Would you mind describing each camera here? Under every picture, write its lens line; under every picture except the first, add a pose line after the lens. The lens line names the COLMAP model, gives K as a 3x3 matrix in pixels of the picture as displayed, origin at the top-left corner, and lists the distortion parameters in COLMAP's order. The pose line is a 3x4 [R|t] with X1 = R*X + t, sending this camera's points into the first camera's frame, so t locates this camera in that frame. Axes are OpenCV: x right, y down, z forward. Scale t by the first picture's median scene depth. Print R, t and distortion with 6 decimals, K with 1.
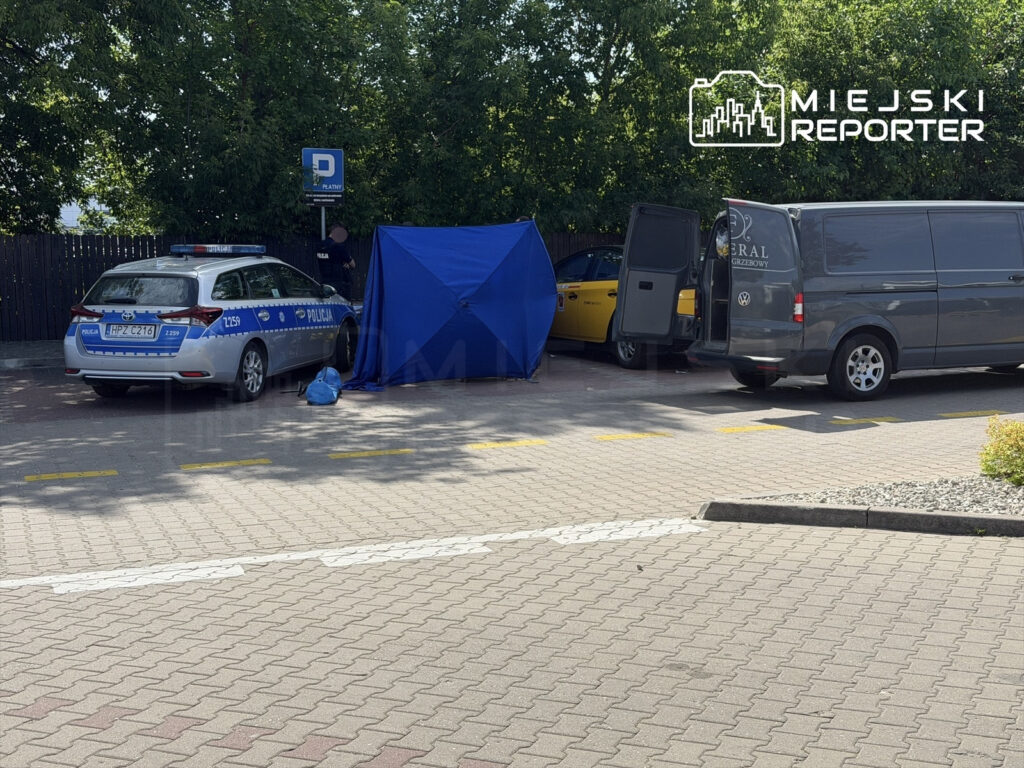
lens RADIAL K [[1550.1, 0, 514.1], [0, 1550.1, 388.2], [0, 0, 1]] dist [0.148676, 0.000000]
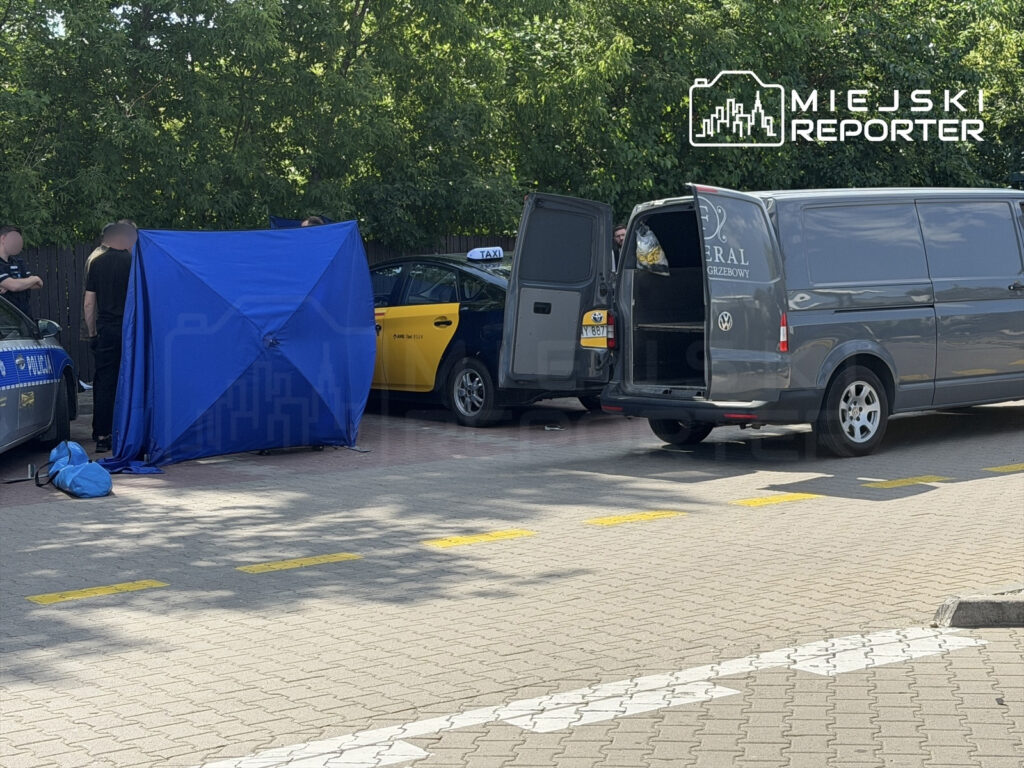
lens RADIAL K [[2103.4, 0, 508.1], [0, 2103.4, 382.4], [0, 0, 1]] dist [0.140366, 0.000000]
pose [[0.962581, -0.033394, 0.268930, -0.203586], [0.043141, 0.998606, -0.030414, -0.003432], [-0.267539, 0.040878, 0.962679, 0.079577]]
